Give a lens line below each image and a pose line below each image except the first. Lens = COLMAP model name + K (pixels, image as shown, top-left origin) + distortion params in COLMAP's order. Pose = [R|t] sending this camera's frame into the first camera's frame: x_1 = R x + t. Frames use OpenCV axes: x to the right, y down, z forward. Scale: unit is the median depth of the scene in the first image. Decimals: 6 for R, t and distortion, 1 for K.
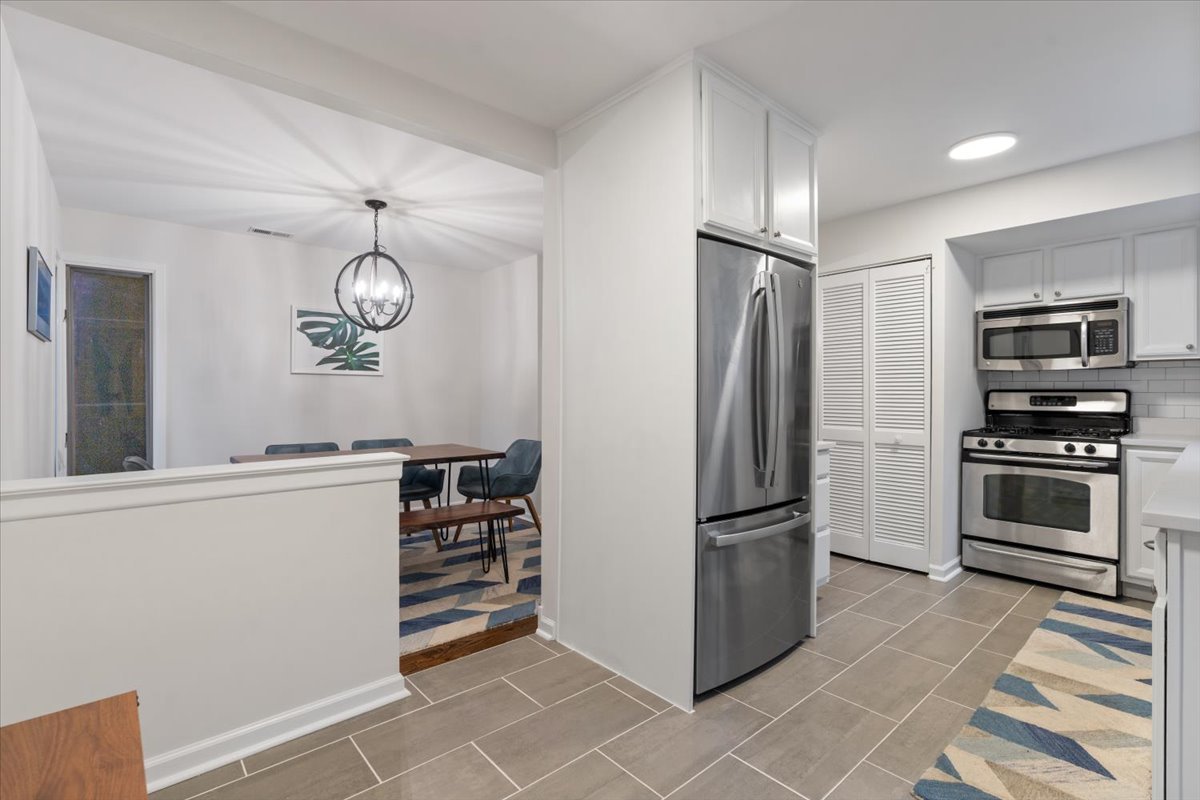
lens RADIAL K [[549.9, 0, 603.7], [0, 549.9, 394.5], [0, 0, 1]] dist [0.002095, 0.000568]
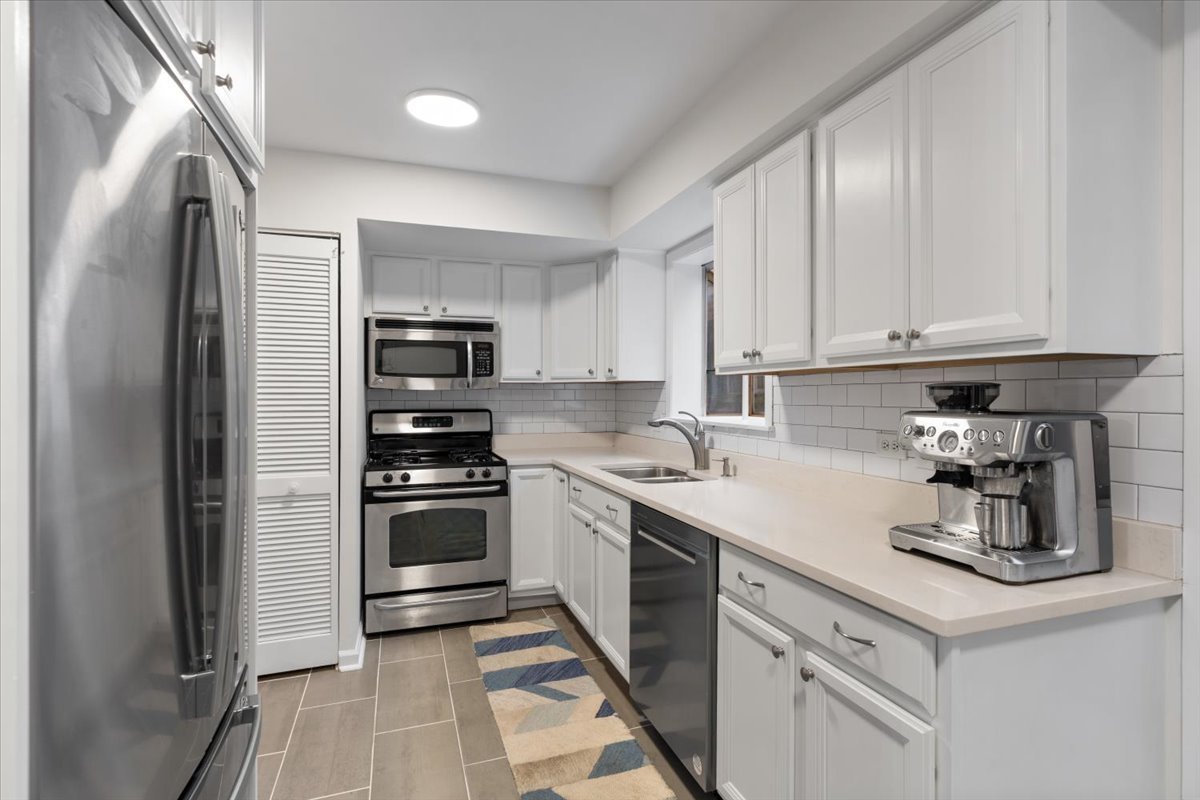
lens RADIAL K [[576.8, 0, 595.1], [0, 576.8, 393.6], [0, 0, 1]] dist [-0.004213, 0.000126]
pose [[0.390435, -0.000563, 0.920630, 0.015119], [0.007287, 0.999970, -0.002479, -0.034716], [-0.920602, 0.007676, 0.390428, 0.383671]]
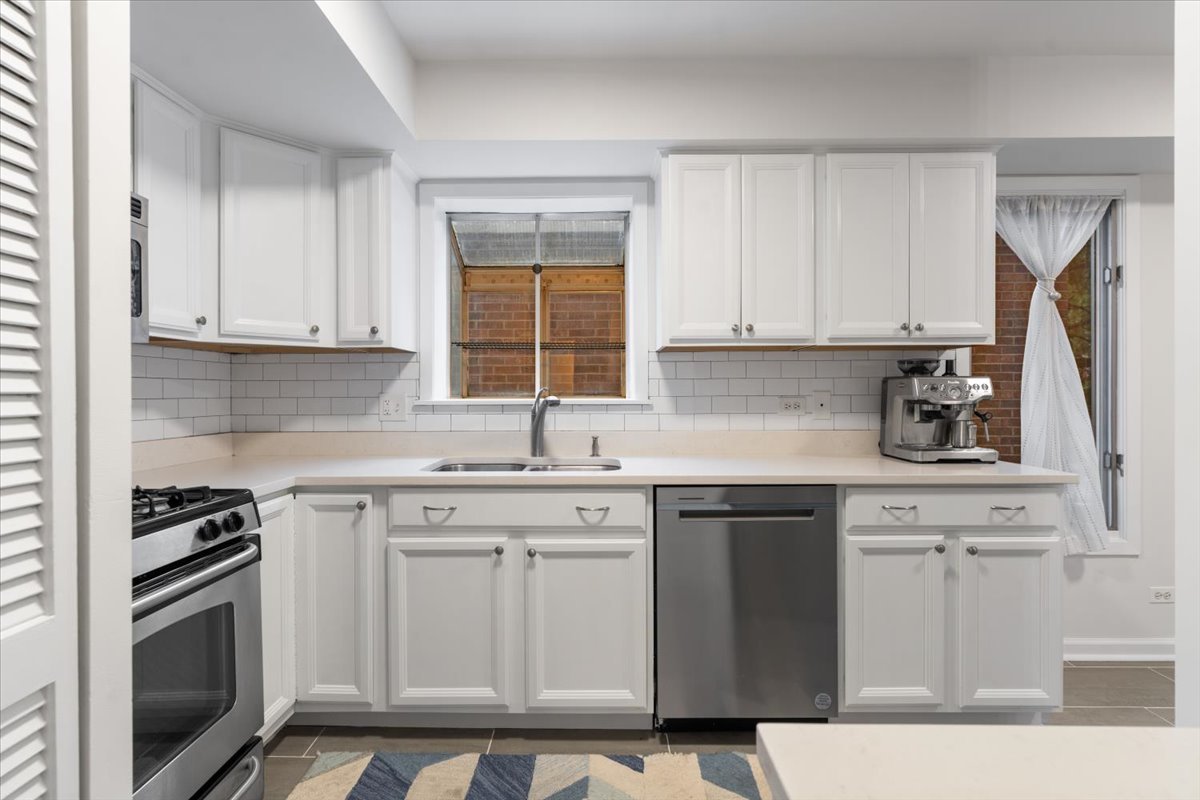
lens RADIAL K [[576.8, 0, 591.9], [0, 576.8, 392.6], [0, 0, 1]] dist [-0.004213, 0.000126]
pose [[-0.739104, -0.001788, 0.673589, 0.304870], [0.006124, 0.999937, 0.009374, -0.011565], [-0.673563, 0.011053, -0.739047, 1.043523]]
